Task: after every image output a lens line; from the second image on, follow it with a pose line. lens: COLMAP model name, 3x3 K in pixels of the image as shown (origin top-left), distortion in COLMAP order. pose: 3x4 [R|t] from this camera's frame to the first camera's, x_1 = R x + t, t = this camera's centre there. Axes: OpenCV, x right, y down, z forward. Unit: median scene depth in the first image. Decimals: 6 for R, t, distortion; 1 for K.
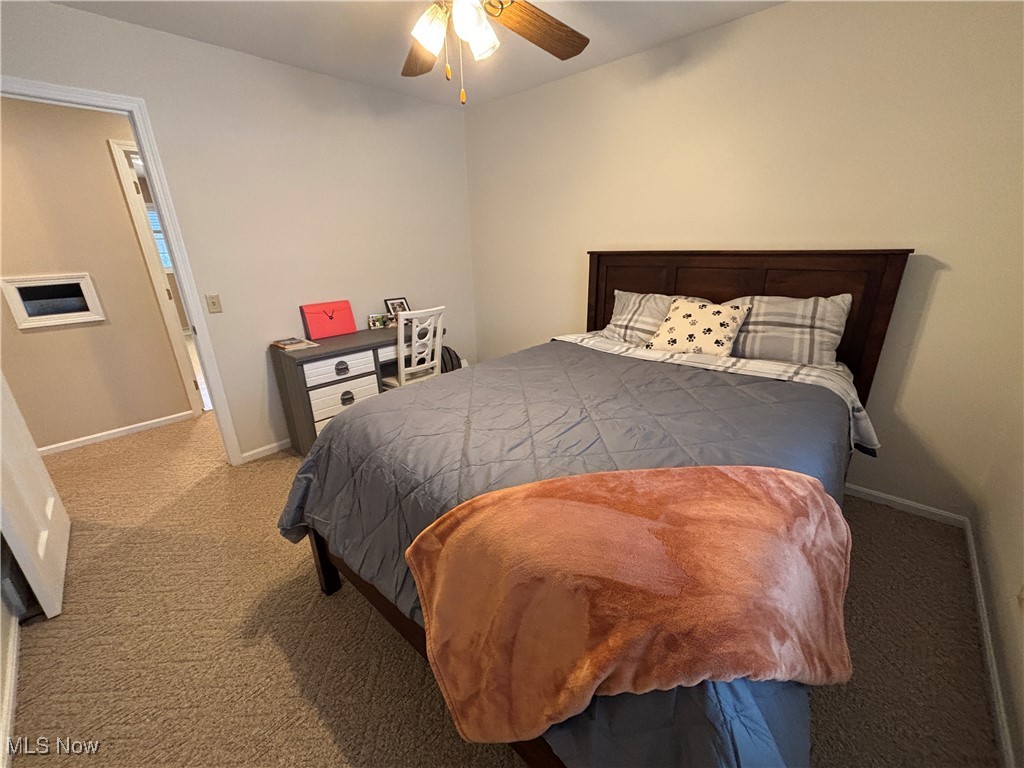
lens RADIAL K [[405.6, 0, 512.0], [0, 405.6, 384.0], [0, 0, 1]] dist [0.001027, 0.000043]
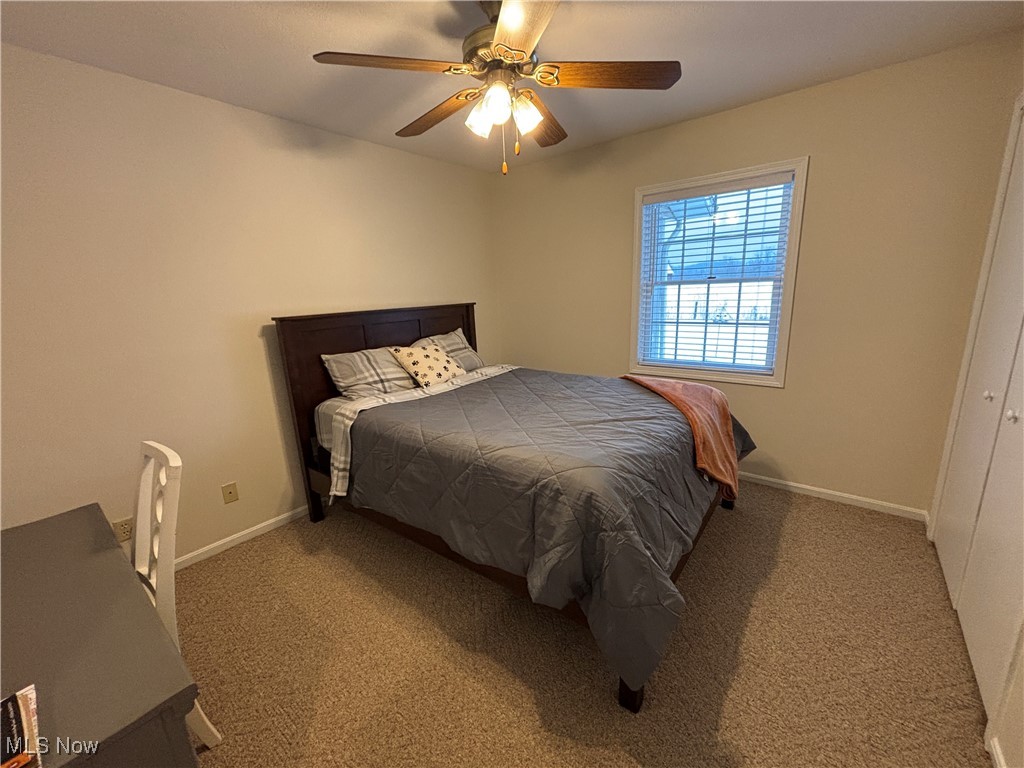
lens RADIAL K [[405.6, 0, 512.0], [0, 405.6, 384.0], [0, 0, 1]] dist [0.001027, 0.000043]
pose [[-0.059370, -0.198121, 0.978378, -0.851186], [0.370232, 0.905834, 0.205897, -0.251069], [-0.927040, 0.374451, 0.019571, 0.753728]]
